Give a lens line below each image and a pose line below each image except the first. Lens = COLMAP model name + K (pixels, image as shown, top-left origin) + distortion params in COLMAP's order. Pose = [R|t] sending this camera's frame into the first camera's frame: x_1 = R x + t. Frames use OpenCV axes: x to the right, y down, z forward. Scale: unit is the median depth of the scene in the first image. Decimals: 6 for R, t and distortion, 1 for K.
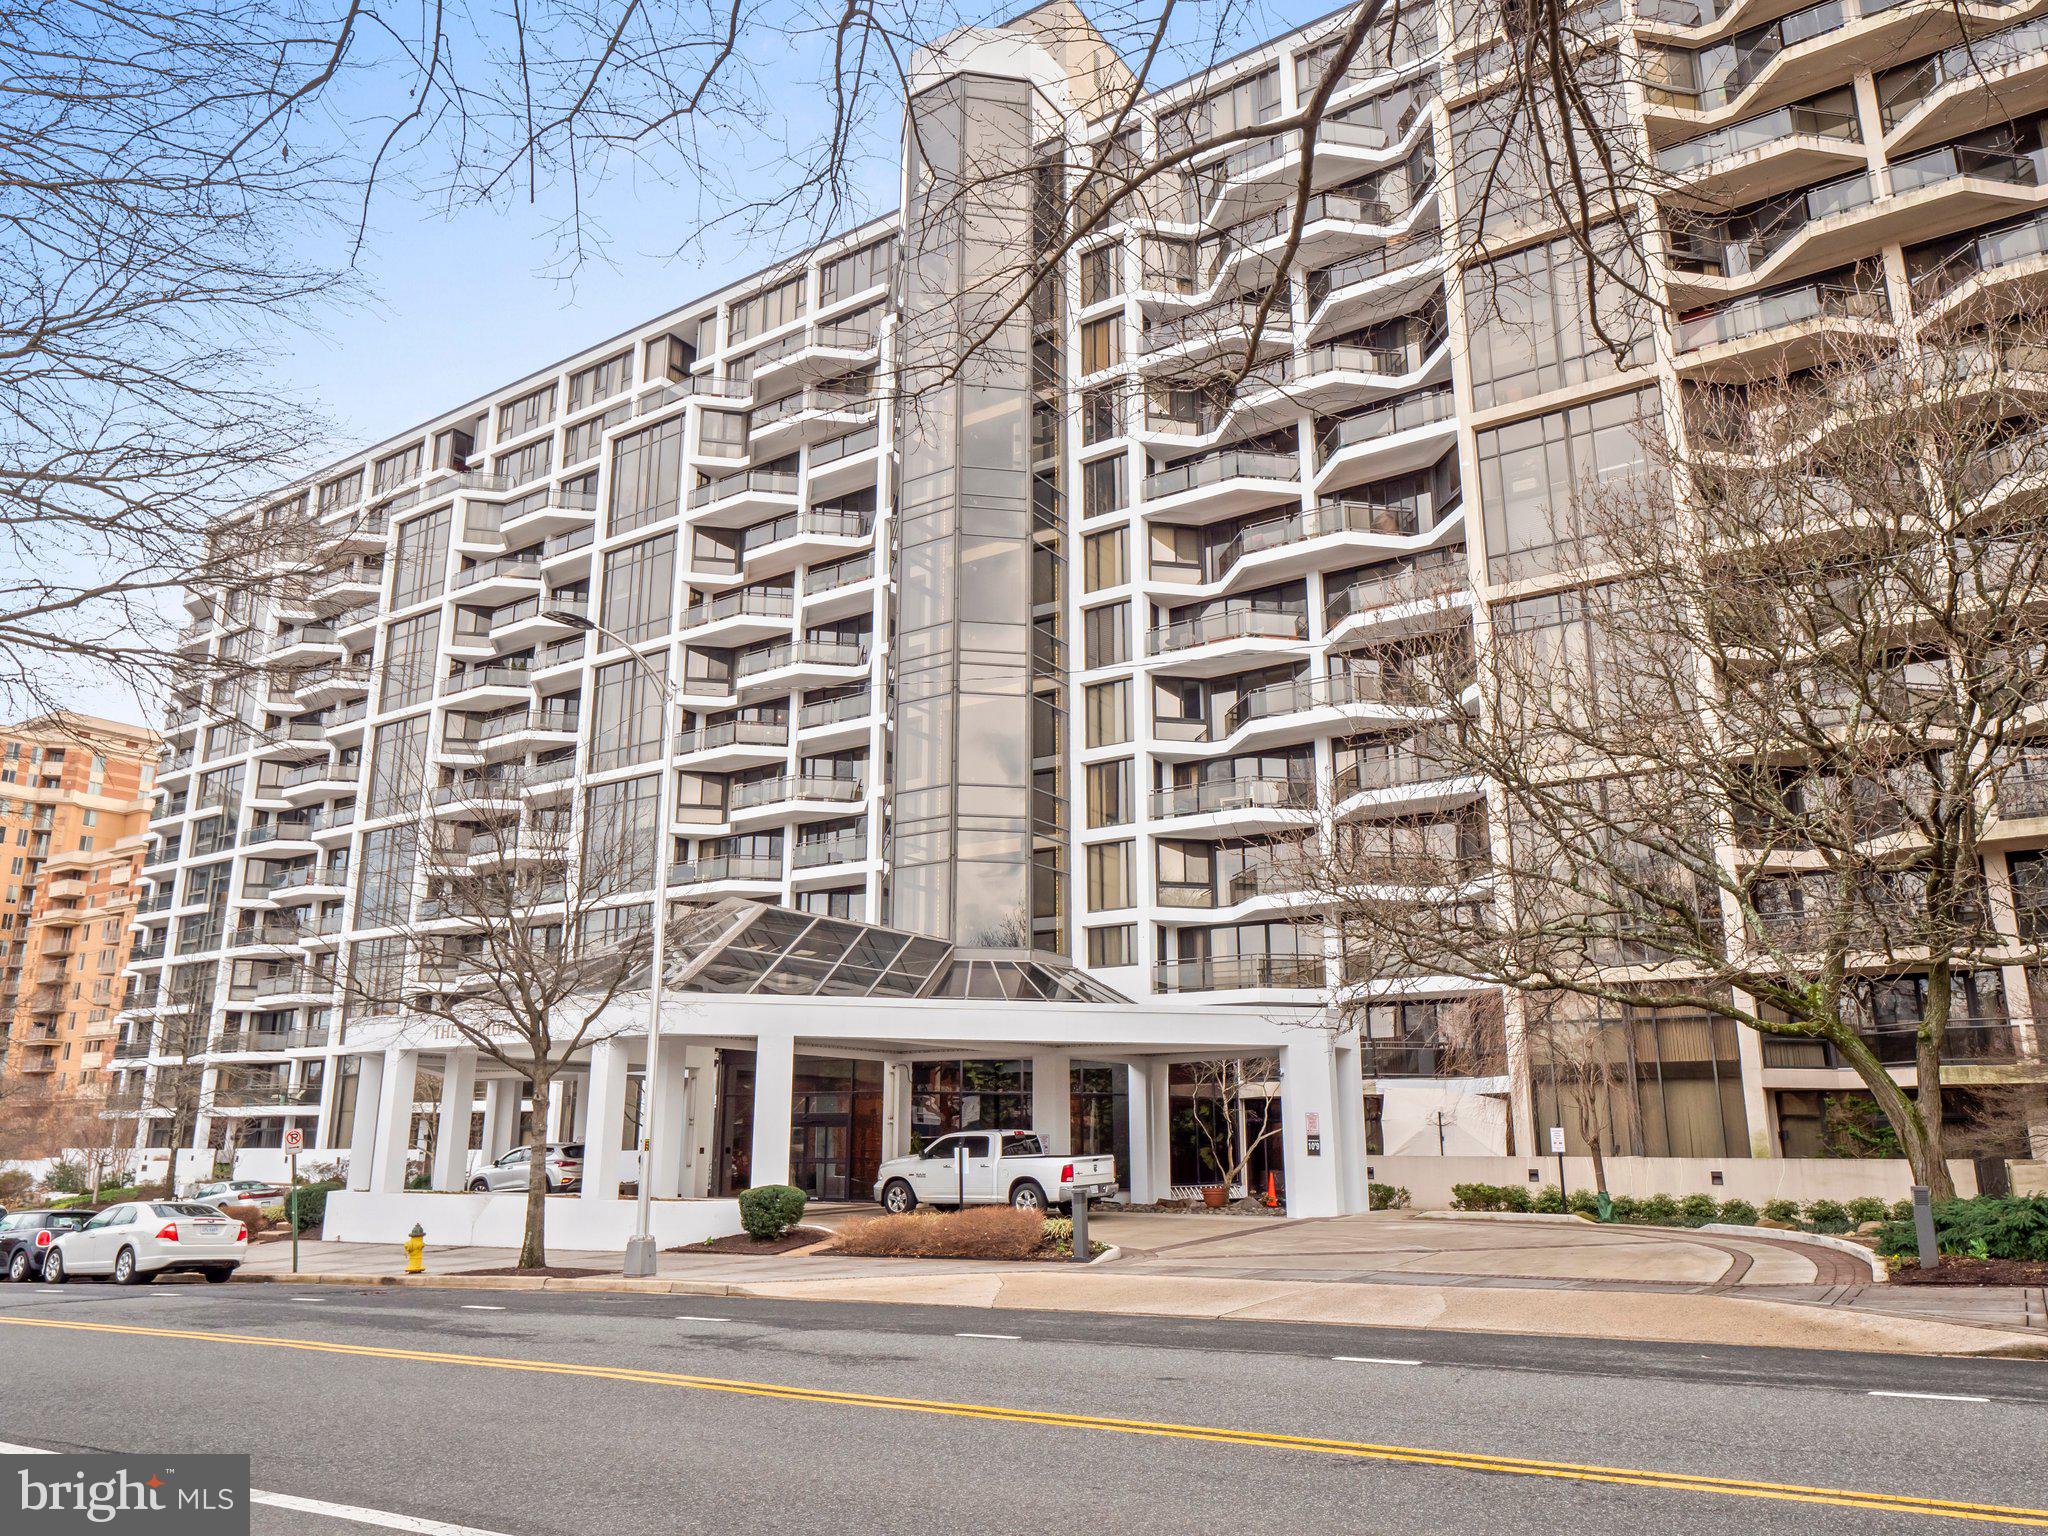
lens RADIAL K [[1431.9, 0, 1027.6], [0, 1431.9, 771.0], [0, 0, 1]] dist [0.014384, 0.002755]
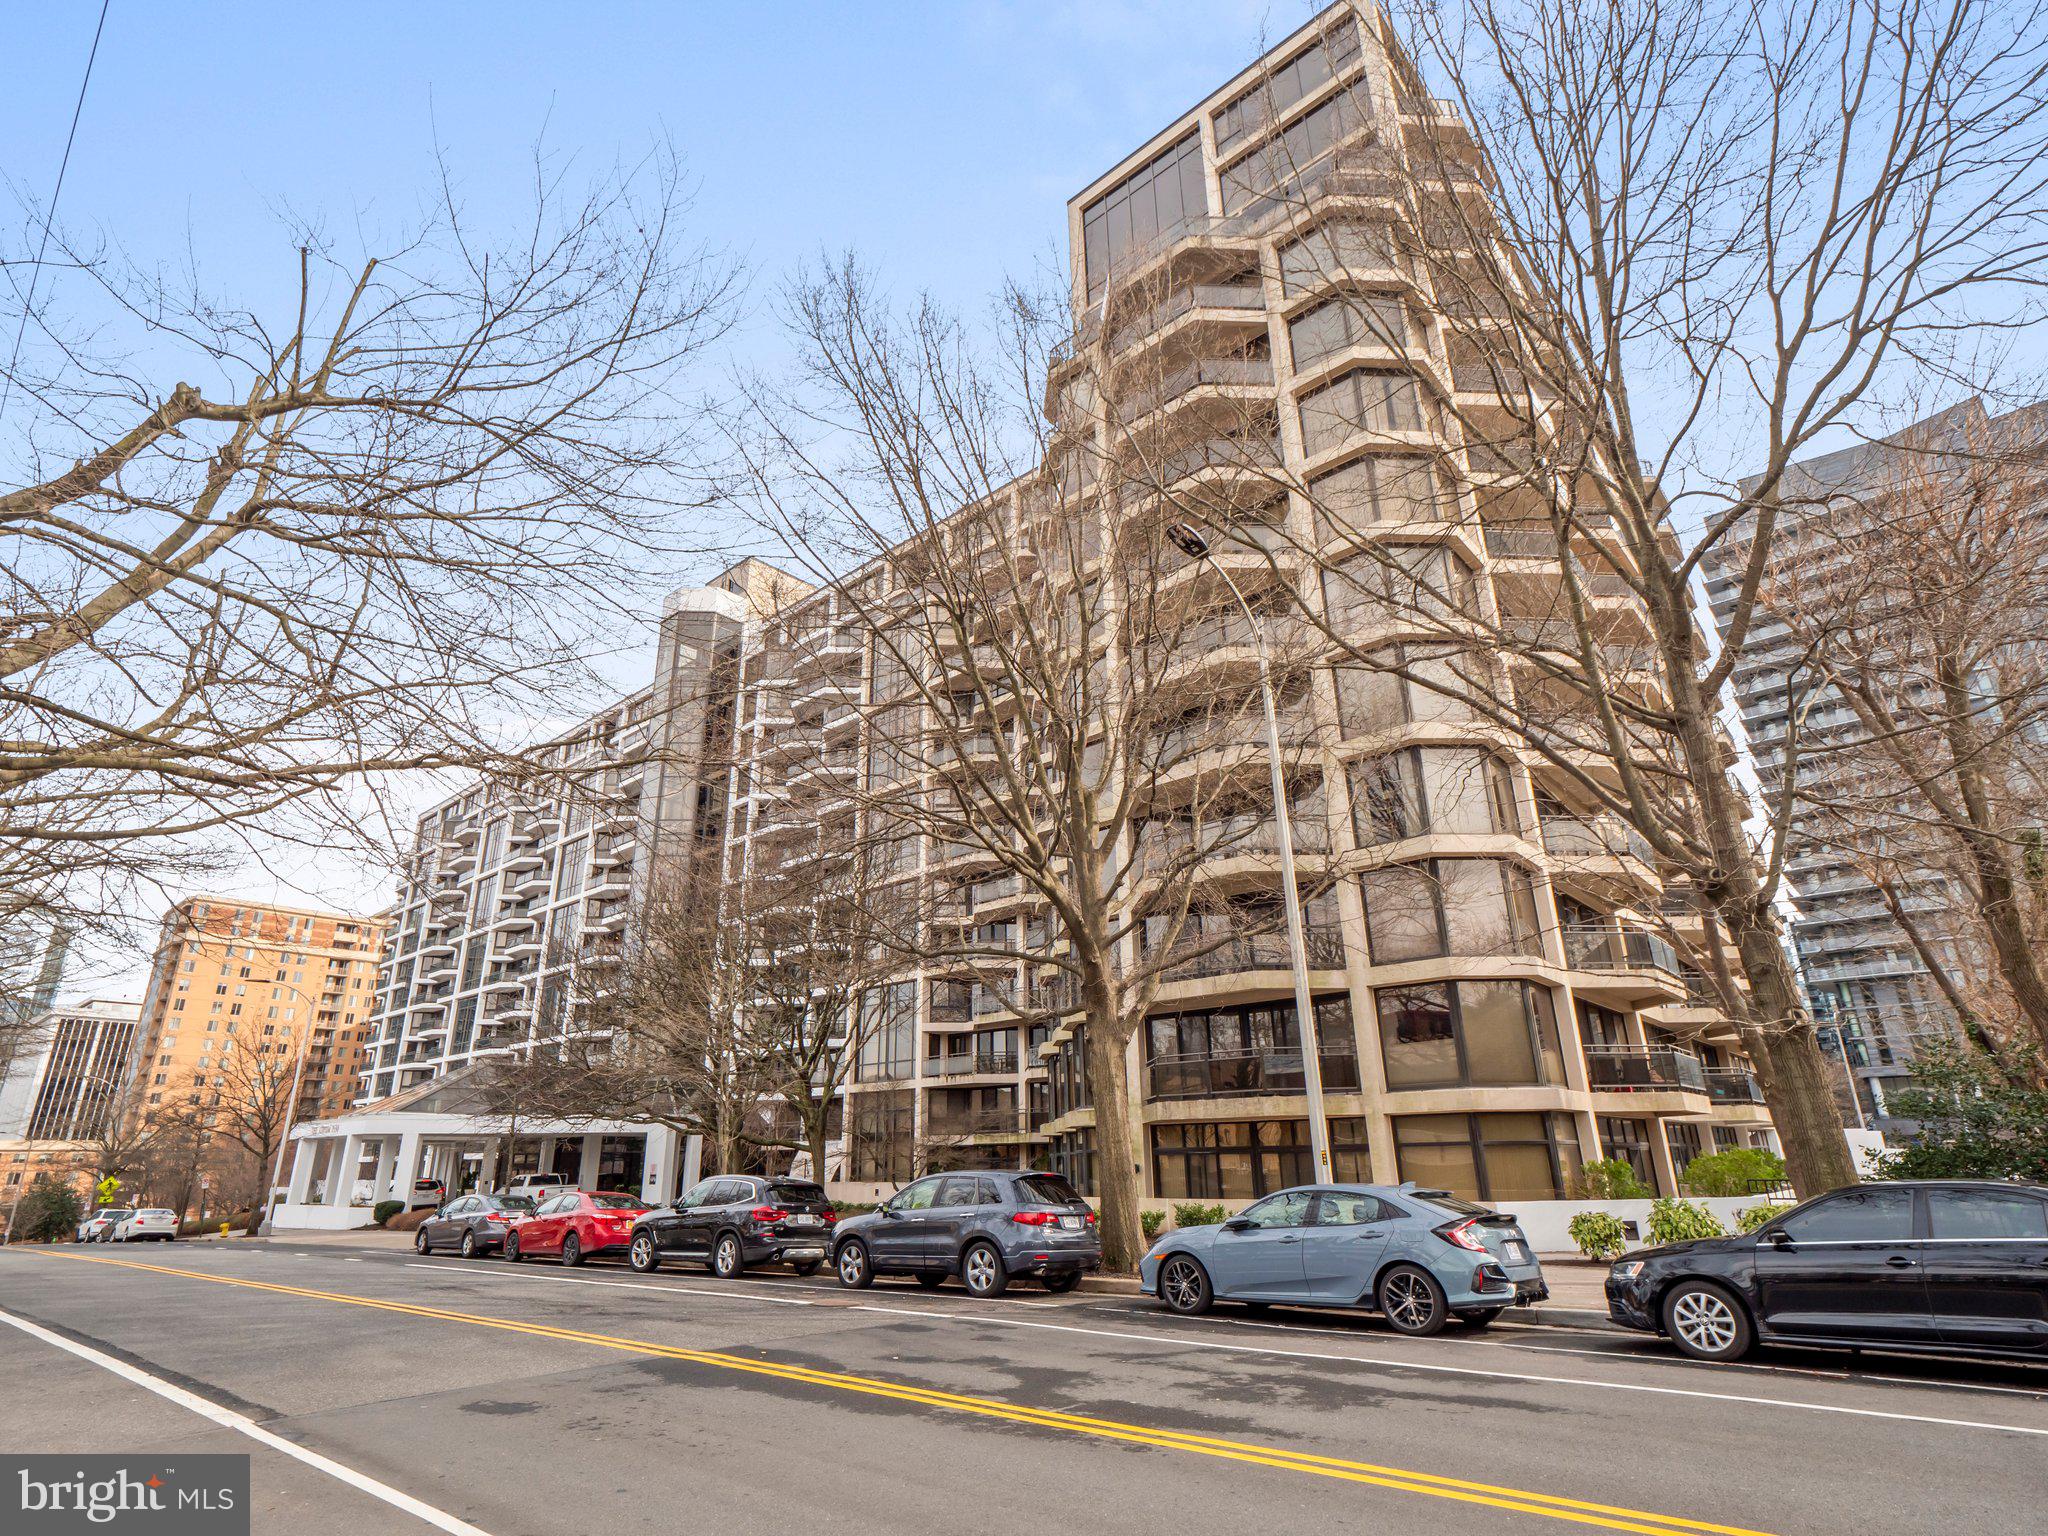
lens RADIAL K [[1089.2, 0, 1018.7], [0, 1089.2, 768.7], [0, 0, 1]] dist [-0.000057, 0.000015]
pose [[0.988449, -0.062966, -0.137857, 0.247542], [0.049784, 0.994032, -0.097066, -0.043605], [0.143146, 0.089081, 0.985684, -0.155152]]
